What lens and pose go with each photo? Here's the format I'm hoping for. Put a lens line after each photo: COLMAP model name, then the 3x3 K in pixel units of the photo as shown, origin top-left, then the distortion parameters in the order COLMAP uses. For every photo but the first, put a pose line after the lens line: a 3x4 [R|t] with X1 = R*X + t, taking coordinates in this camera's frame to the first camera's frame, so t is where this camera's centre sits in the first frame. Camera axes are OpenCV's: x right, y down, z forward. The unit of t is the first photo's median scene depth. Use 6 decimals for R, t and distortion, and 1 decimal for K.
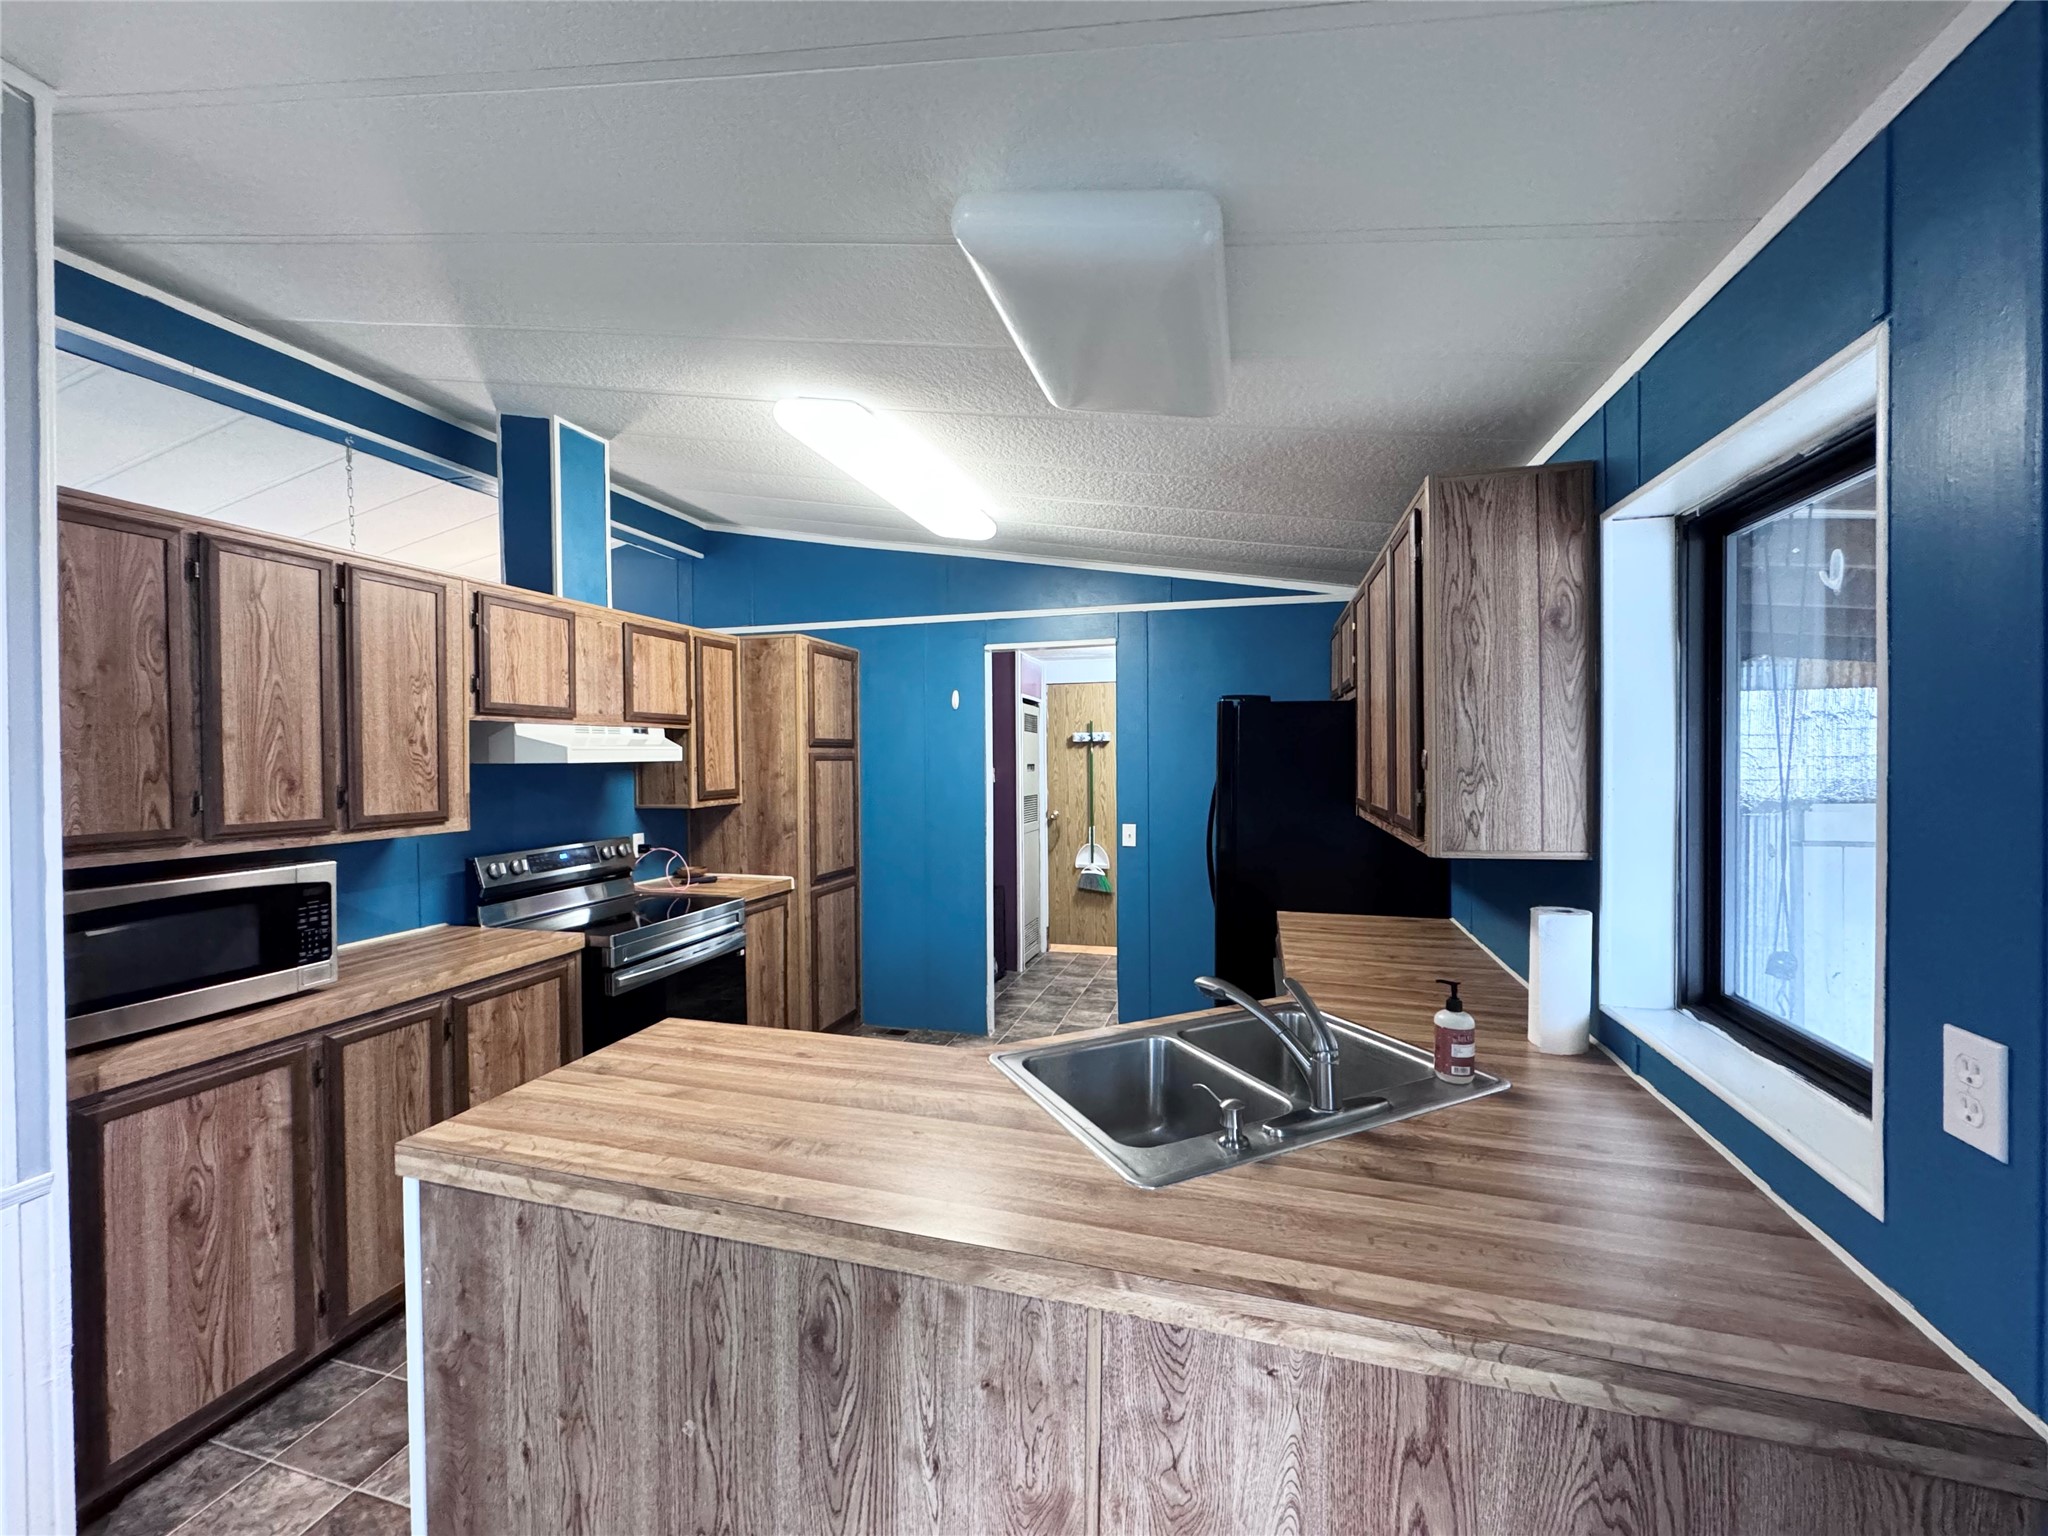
lens RADIAL K [[809.0, 0, 1020.5], [0, 809.0, 767.4], [0, 0, 1]] dist [0.002252, 0.000088]
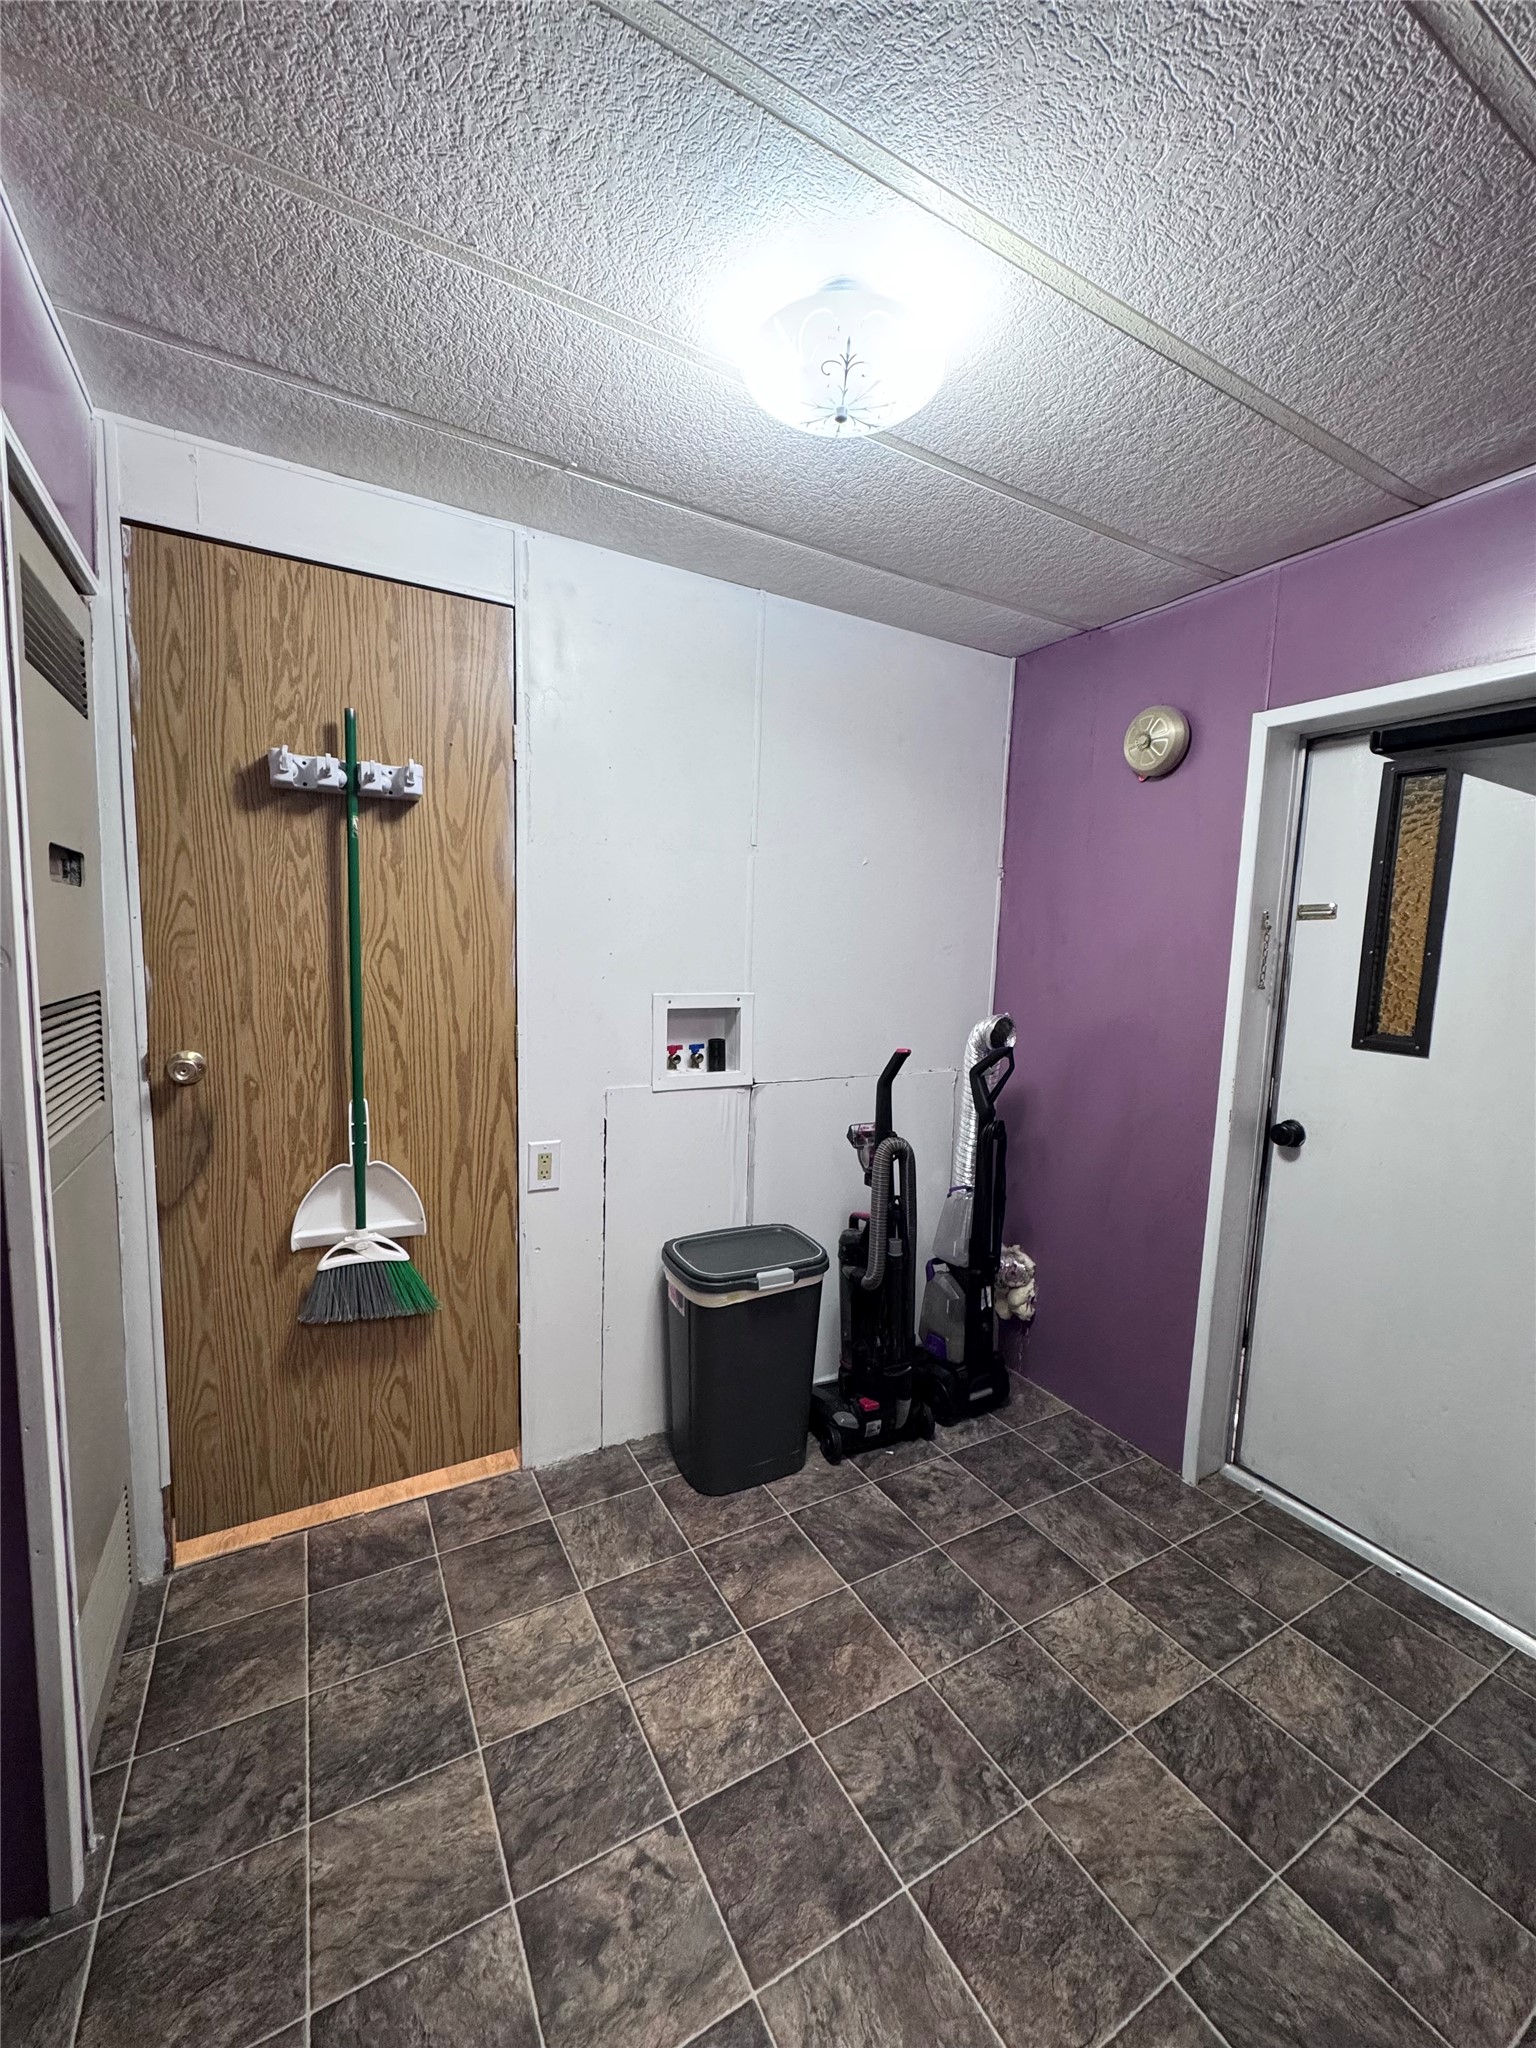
lens RADIAL K [[809.0, 0, 759.7], [0, 809.0, 1032.7], [0, 0, 1]] dist [0.002252, 0.000088]
pose [[0.701005, -0.046181, 0.711660, -0.012816], [-0.027932, 0.995358, 0.092104, 0.019166], [-0.712609, -0.084444, 0.696461, 0.696429]]
